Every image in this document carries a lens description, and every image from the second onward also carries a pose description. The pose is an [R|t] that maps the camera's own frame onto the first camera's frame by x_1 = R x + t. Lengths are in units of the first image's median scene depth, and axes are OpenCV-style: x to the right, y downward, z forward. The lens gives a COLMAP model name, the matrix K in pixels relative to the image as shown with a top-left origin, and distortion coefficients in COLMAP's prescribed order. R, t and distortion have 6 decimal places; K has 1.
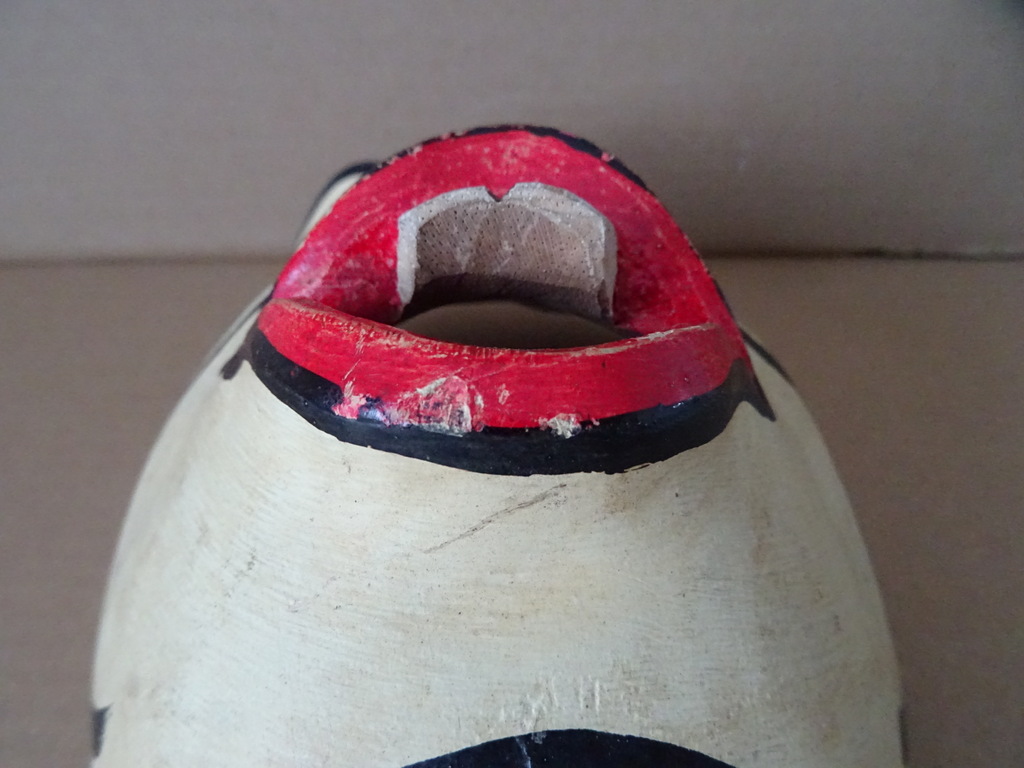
lens RADIAL K [[702.1, 0, 517.6], [0, 702.1, 386.1], [0, 0, 1]] dist [0.004659, 0.001700]
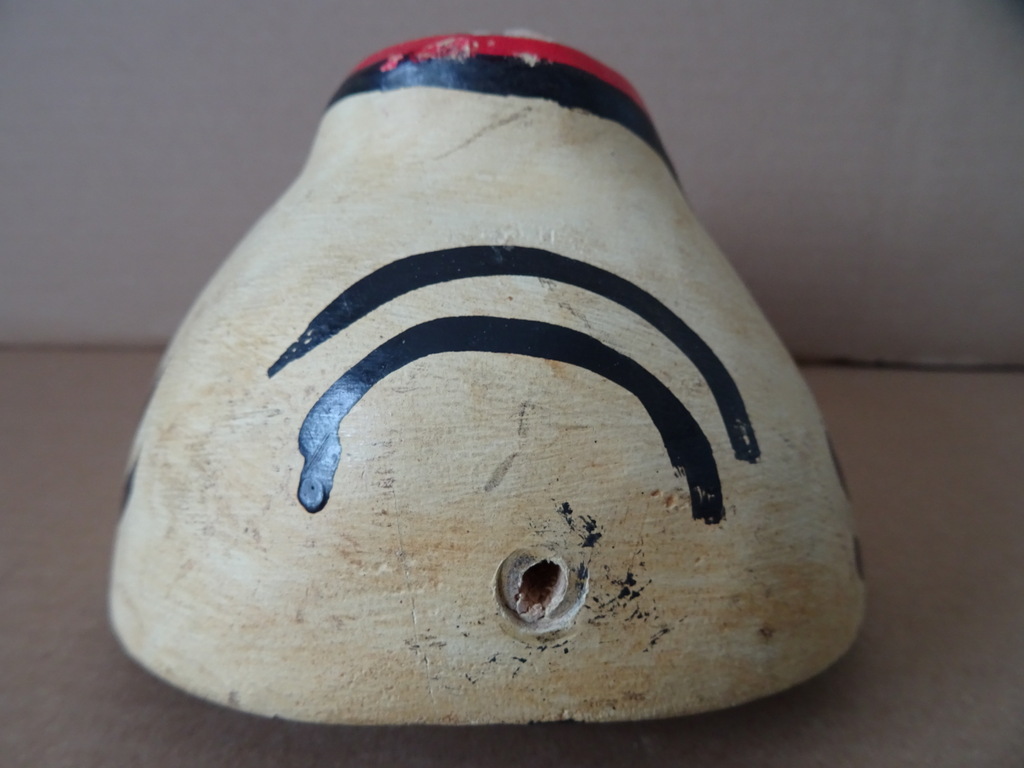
lens RADIAL K [[702.1, 0, 517.6], [0, 702.1, 386.1], [0, 0, 1]] dist [0.004659, 0.001700]
pose [[0.999654, 0.015688, -0.021133, 0.078457], [-0.022306, 0.931169, -0.363904, 1.206611], [0.013970, 0.364249, 0.931197, -0.169701]]
